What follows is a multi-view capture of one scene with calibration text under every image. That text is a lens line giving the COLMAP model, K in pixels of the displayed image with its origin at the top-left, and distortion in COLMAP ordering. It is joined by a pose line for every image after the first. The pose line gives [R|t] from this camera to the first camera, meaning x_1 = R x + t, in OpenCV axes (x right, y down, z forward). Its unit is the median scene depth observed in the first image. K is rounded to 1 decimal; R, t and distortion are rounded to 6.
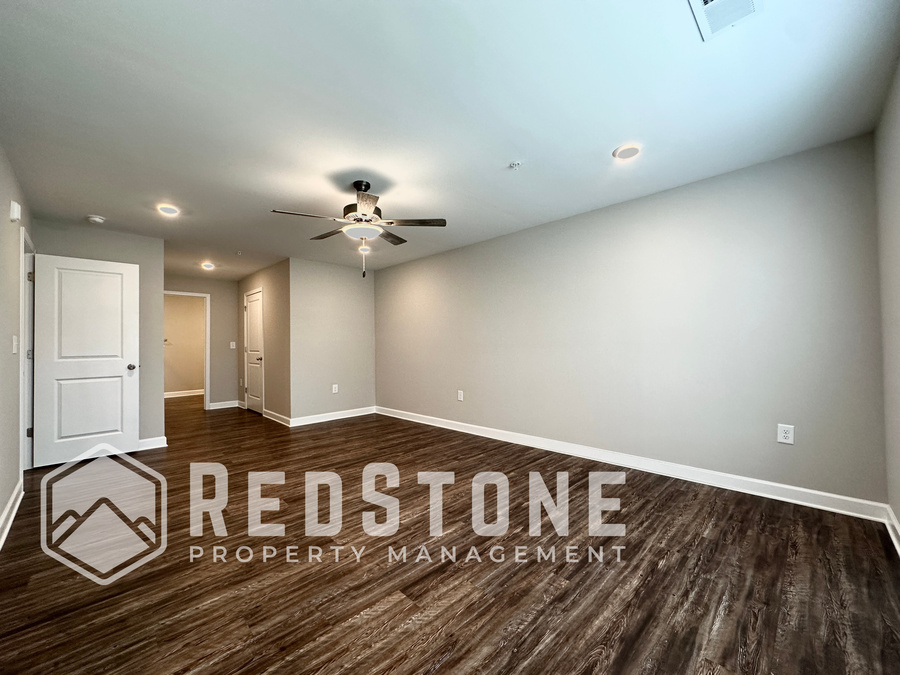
lens RADIAL K [[360.8, 0, 451.1], [0, 360.8, 339.5], [0, 0, 1]] dist [-0.013091, -0.000210]
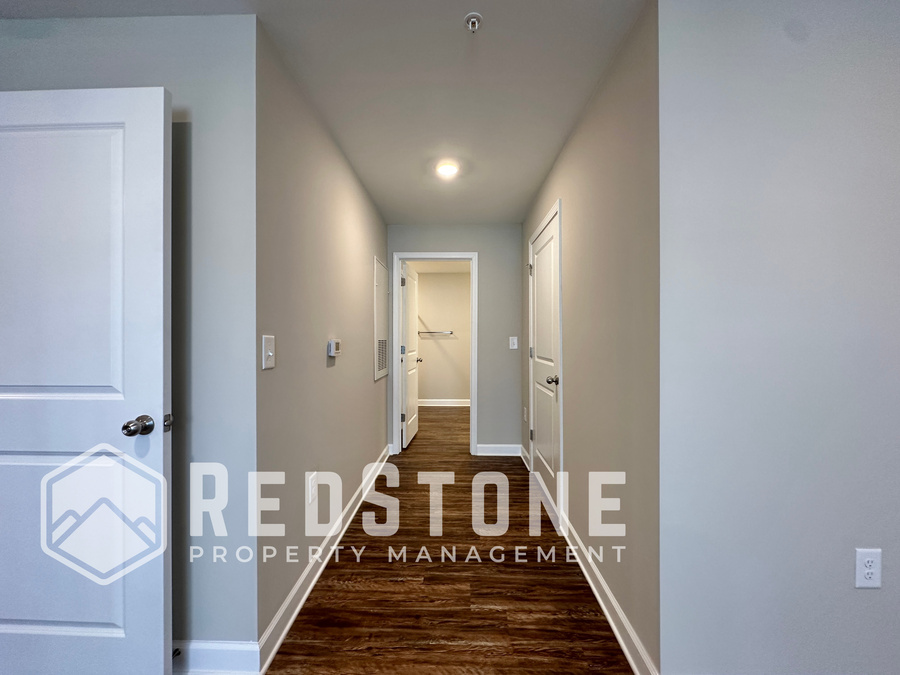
lens RADIAL K [[360.8, 0, 450.6], [0, 360.8, 339.2], [0, 0, 1]] dist [-0.013091, -0.000210]
pose [[0.689532, 0.016270, -0.724073, -0.283319], [0.000285, 0.999741, 0.022736, -0.002446], [0.724255, -0.015883, 0.689349, 0.566321]]
